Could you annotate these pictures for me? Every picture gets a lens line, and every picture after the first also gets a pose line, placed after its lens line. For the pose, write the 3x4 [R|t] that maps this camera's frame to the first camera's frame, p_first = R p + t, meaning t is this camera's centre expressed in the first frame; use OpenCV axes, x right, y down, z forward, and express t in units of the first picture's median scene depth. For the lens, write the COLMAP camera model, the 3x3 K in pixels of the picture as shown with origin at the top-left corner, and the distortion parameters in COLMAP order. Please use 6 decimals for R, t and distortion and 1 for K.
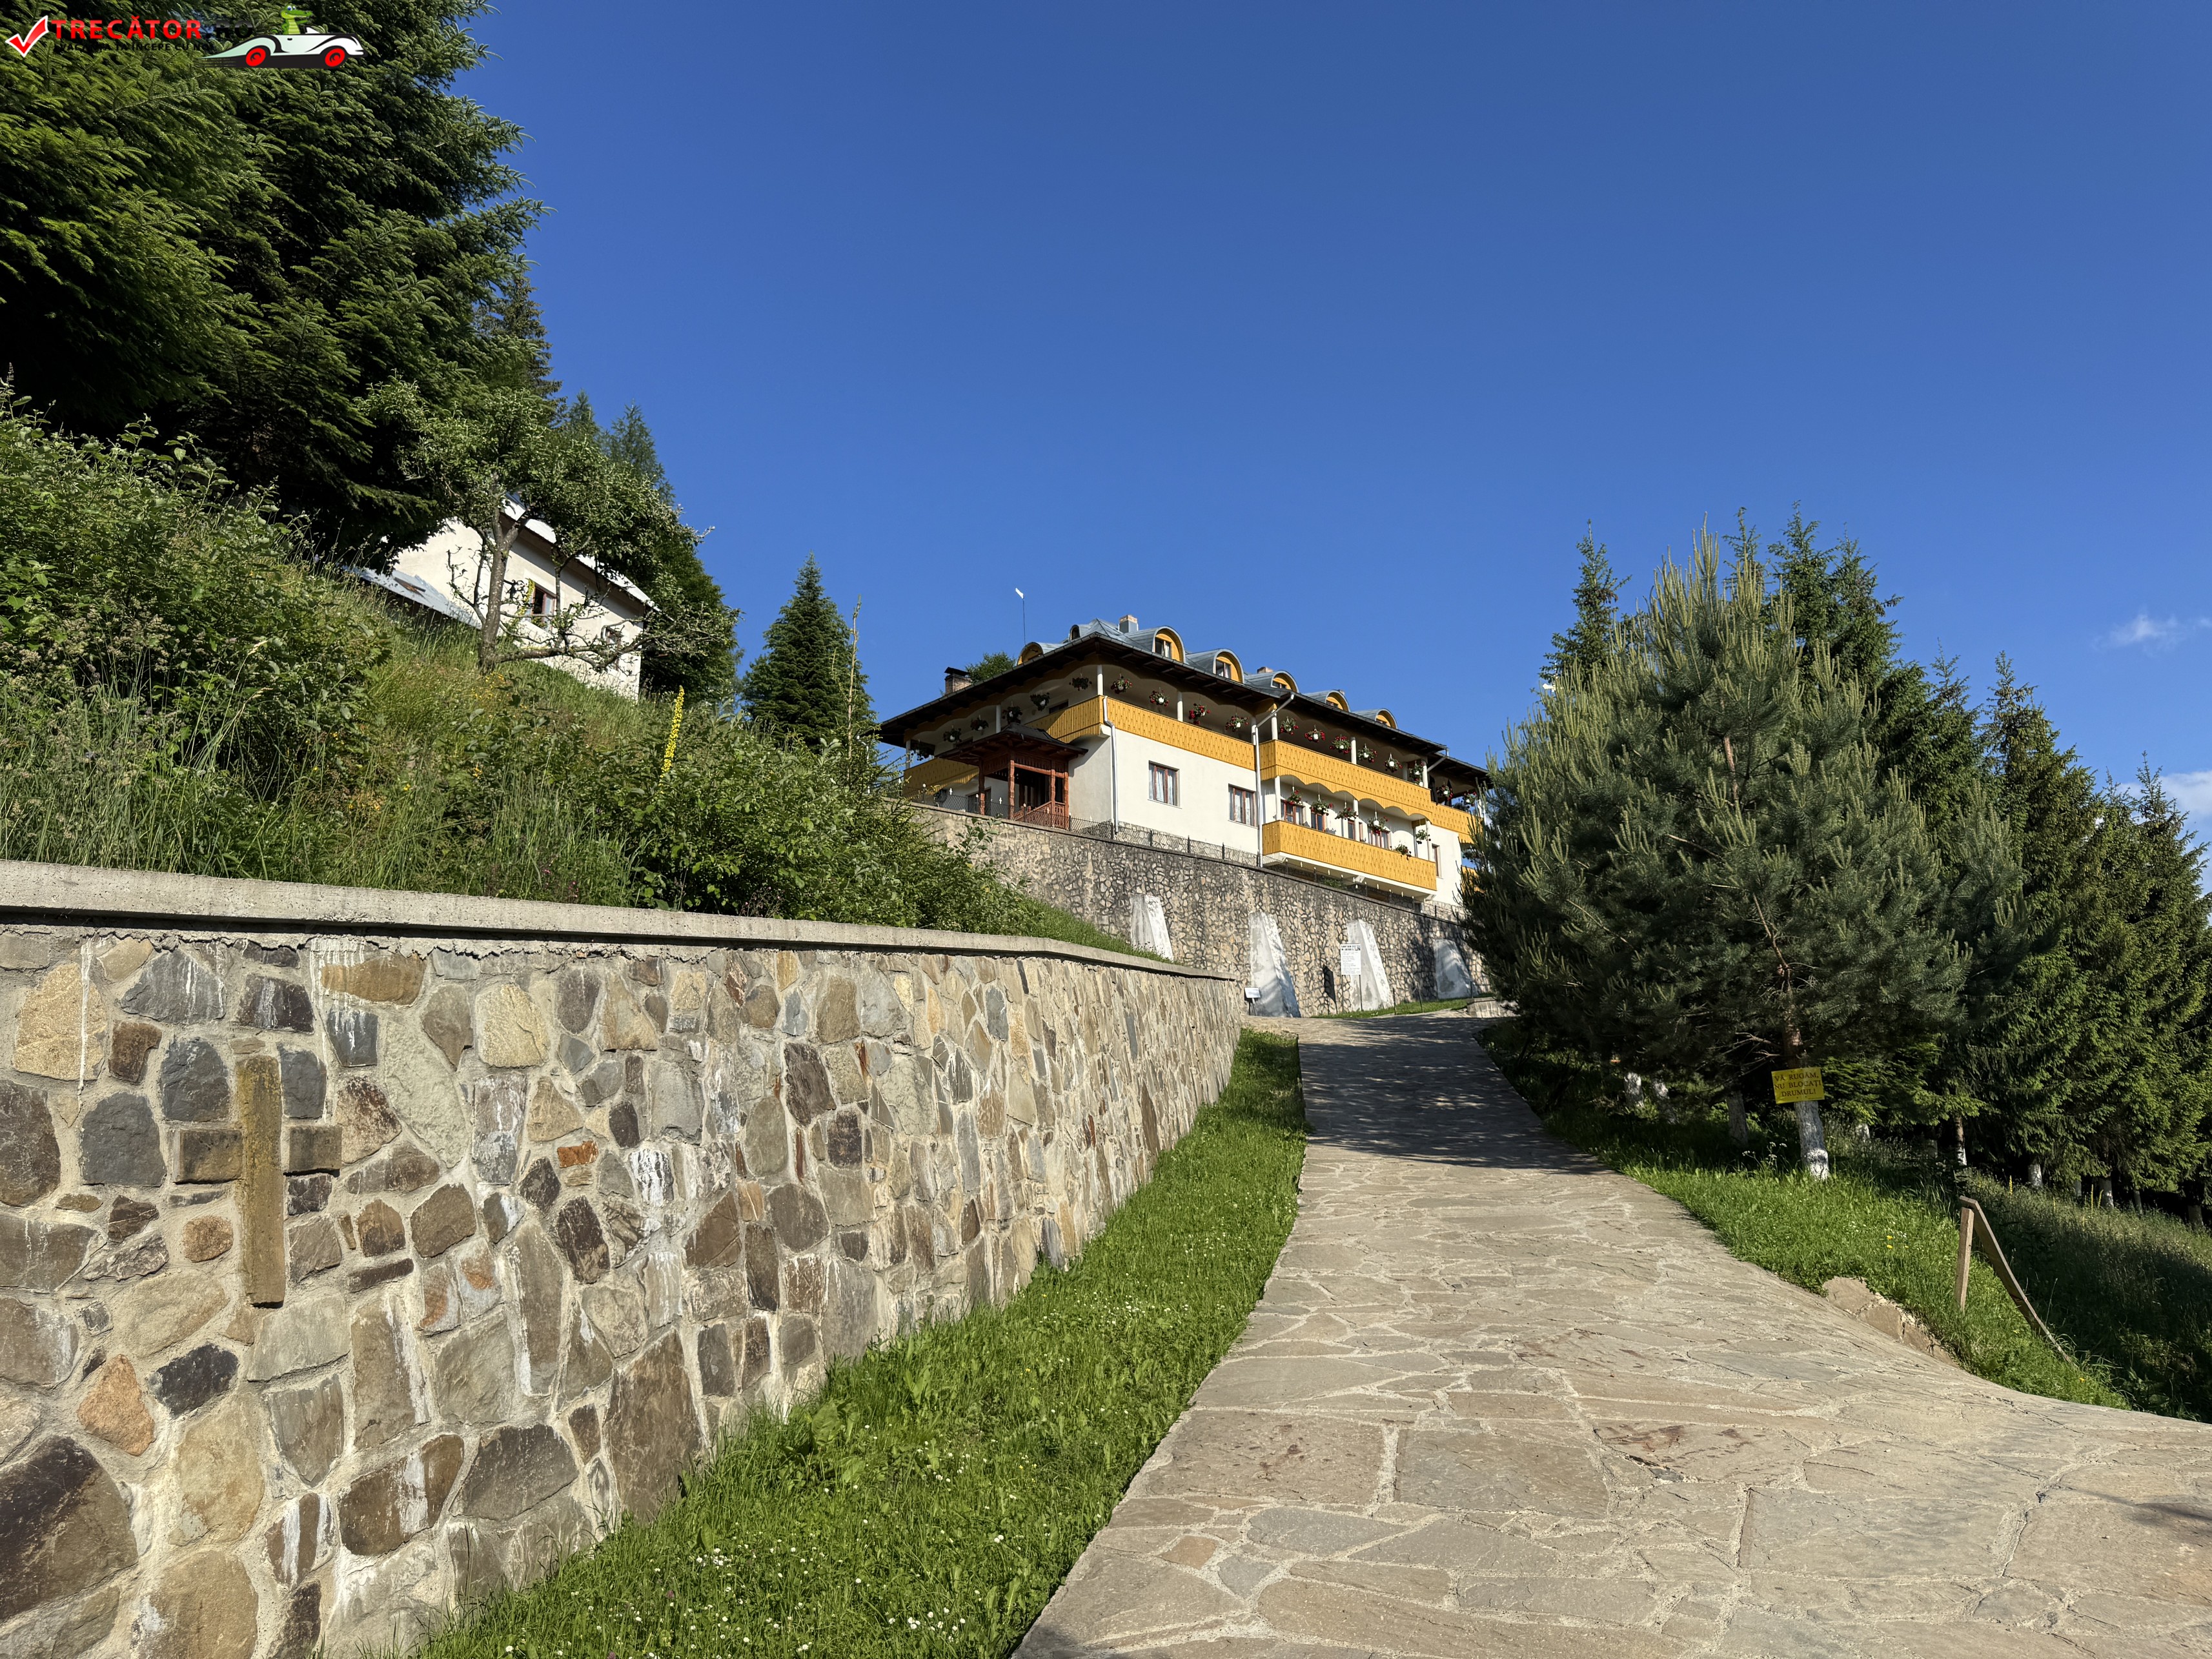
lens RADIAL K [[1558.9, 0, 1106.0], [0, 1558.9, 829.5], [0, 0, 1]] dist [-0.001350, 0.000000]
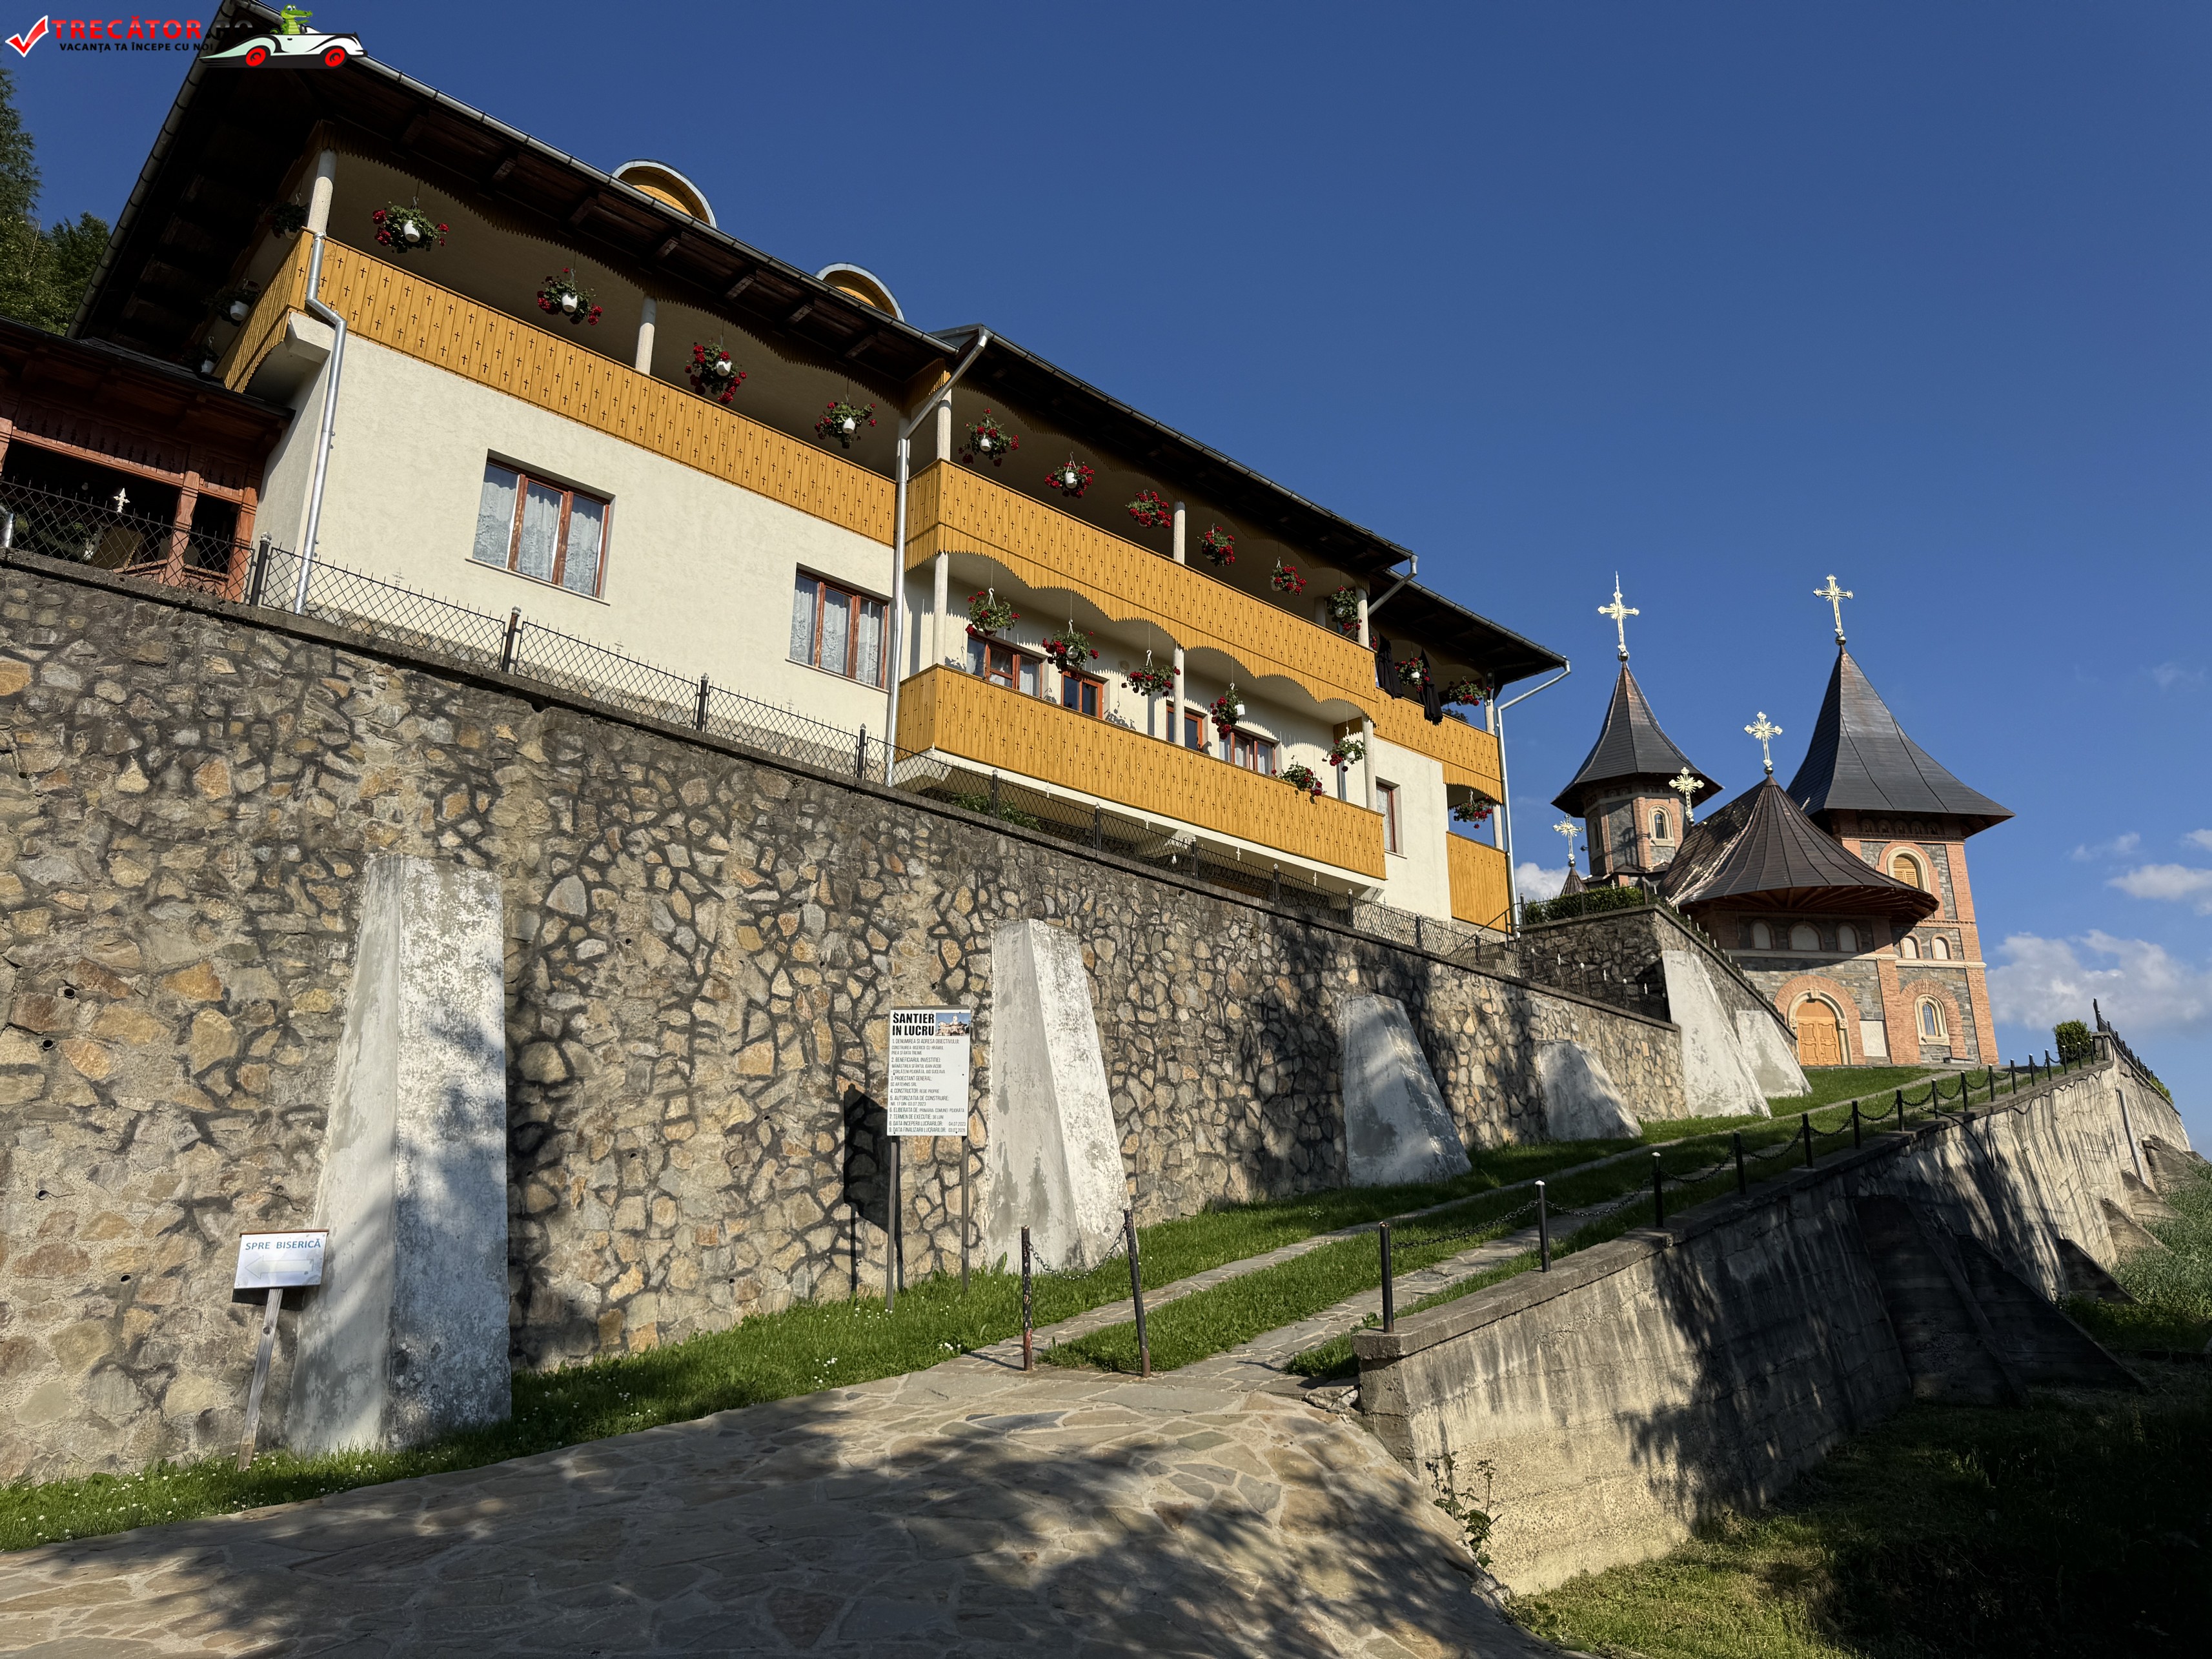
lens RADIAL K [[1558.9, 0, 1106.0], [0, 1558.9, 829.5], [0, 0, 1]] dist [-0.001350, 0.000000]
pose [[0.999881, 0.006935, -0.013780, 0.154825], [-0.007390, 0.999419, -0.033277, 0.044150], [0.013542, 0.033375, 0.999351, 0.627679]]
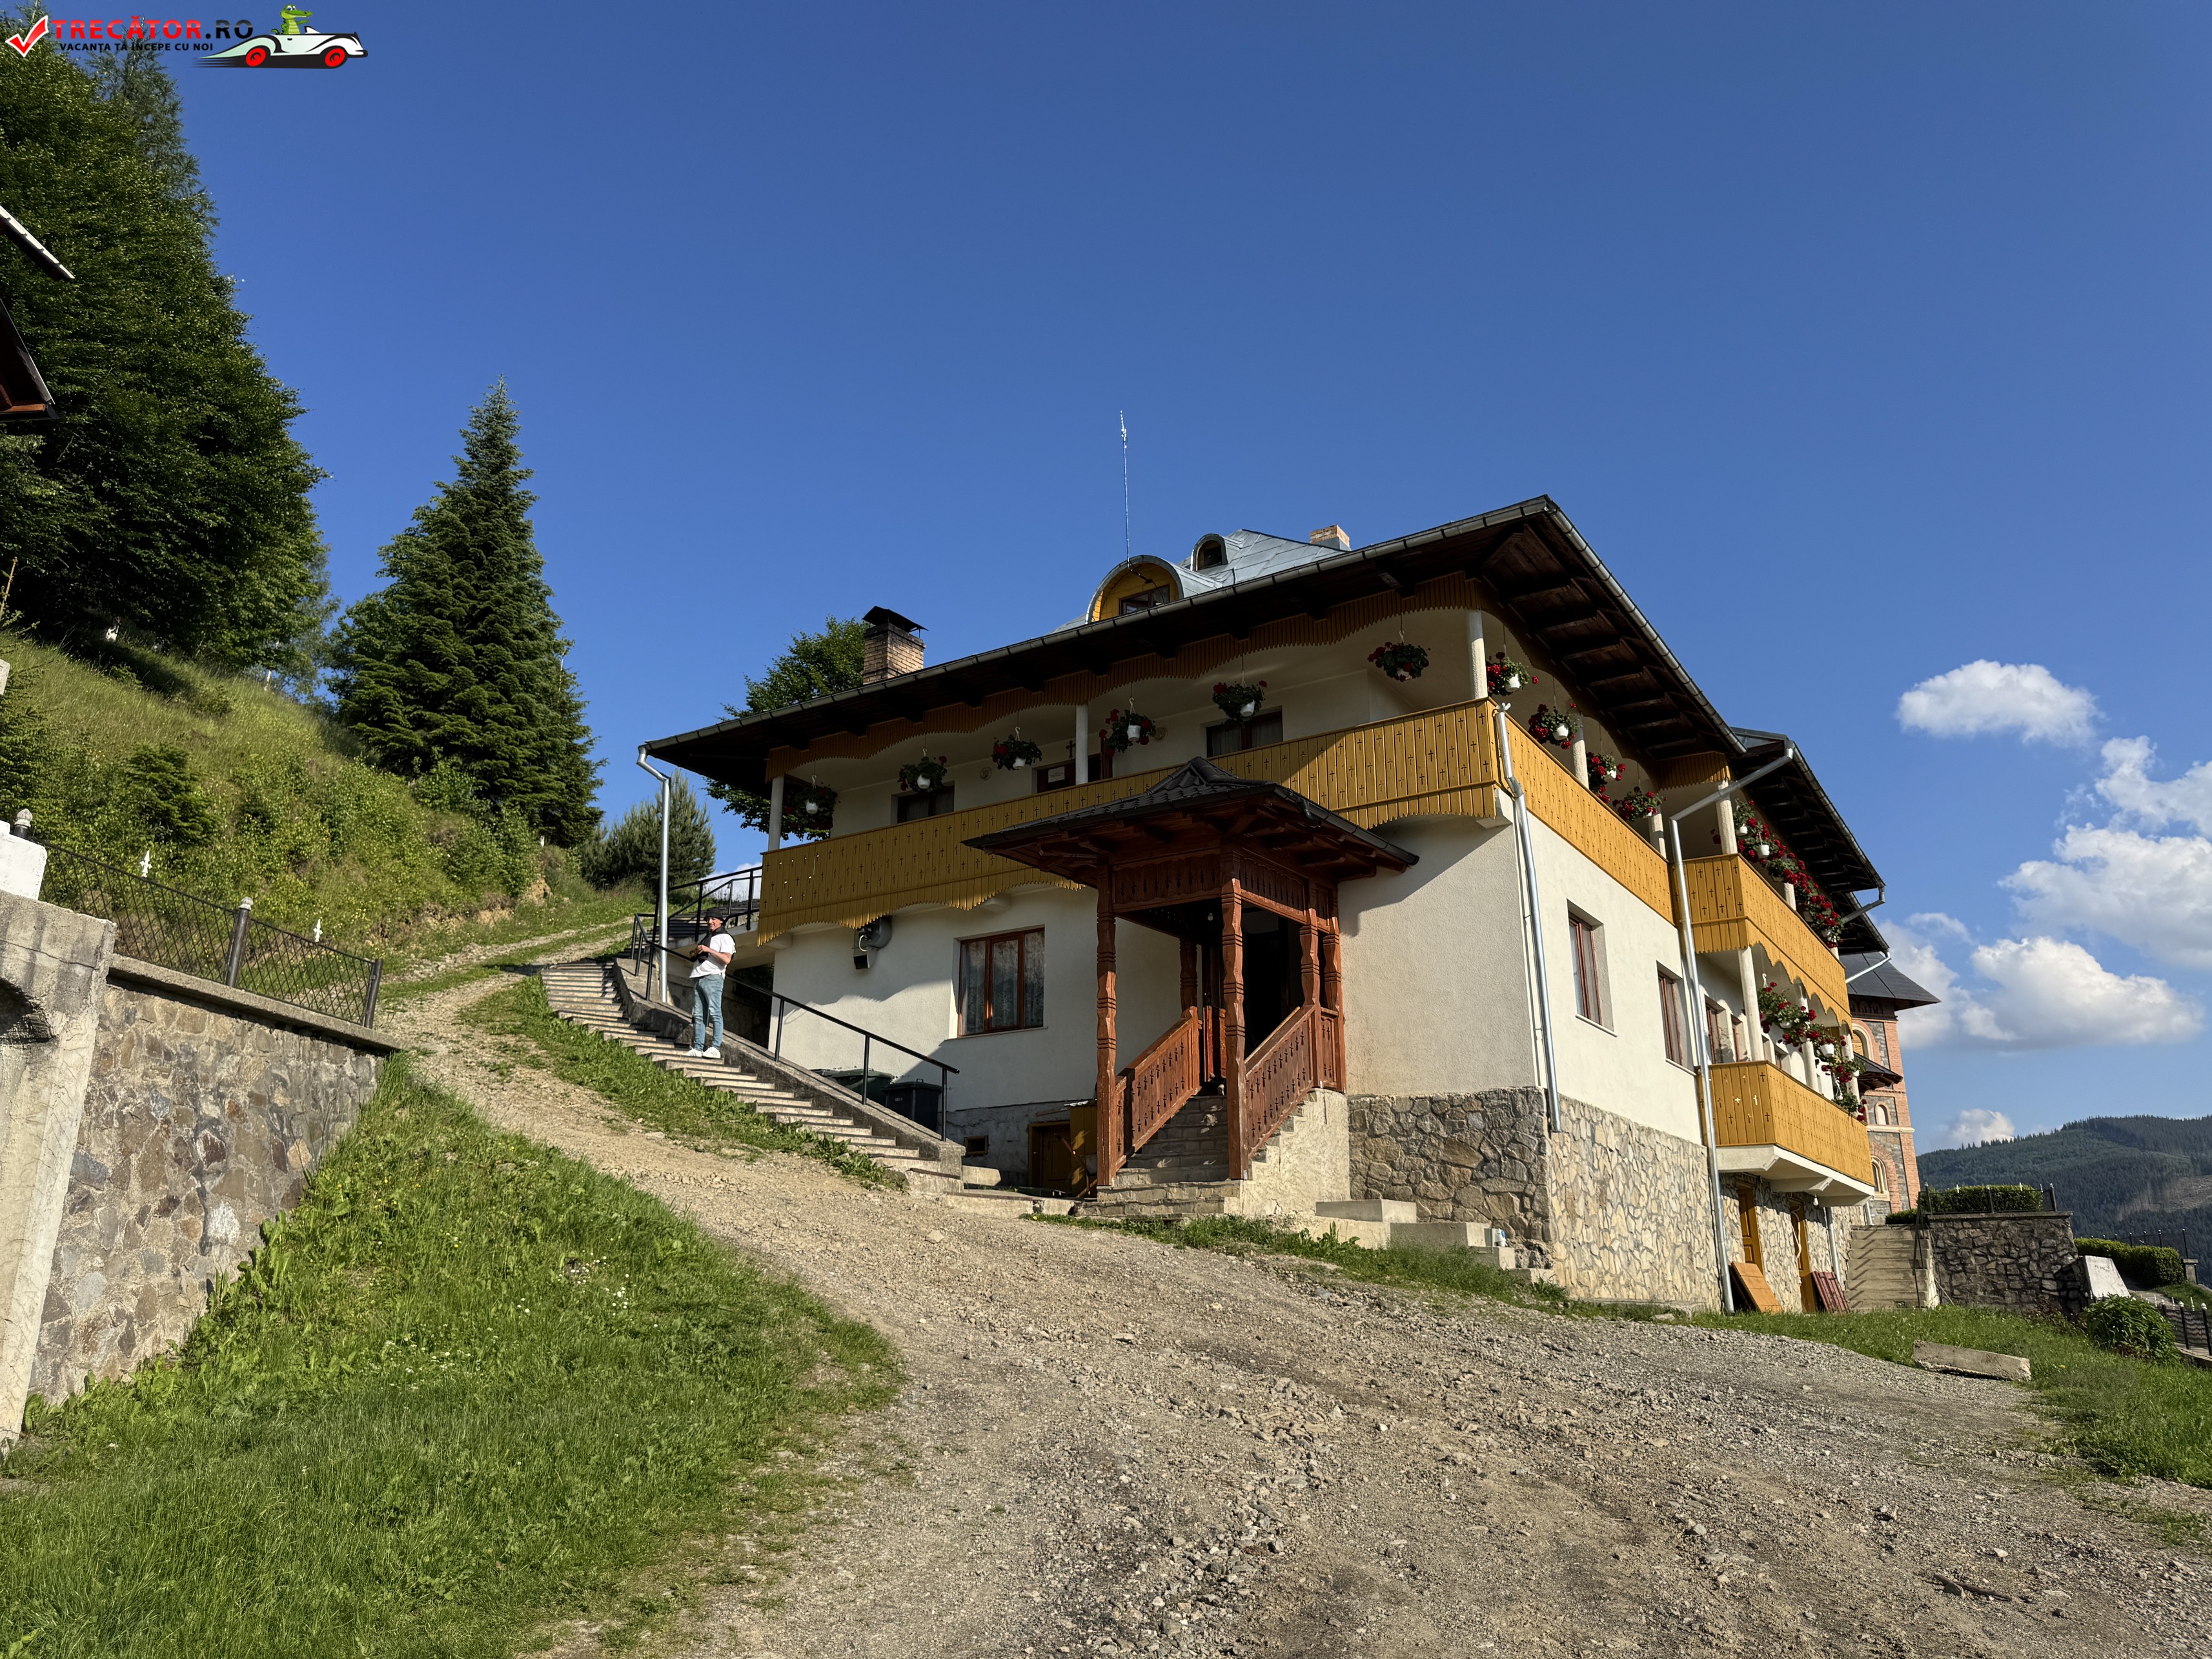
lens RADIAL K [[1553.2, 0, 1104.5], [0, 1553.2, 804.7], [0, 0, 1]] dist [0.025041, 0.000045]
pose [[0.969504, 0.080288, 0.231552, -0.144624], [-0.069538, 0.996104, -0.054230, -0.036510], [-0.235004, 0.036474, 0.971310, 0.640920]]
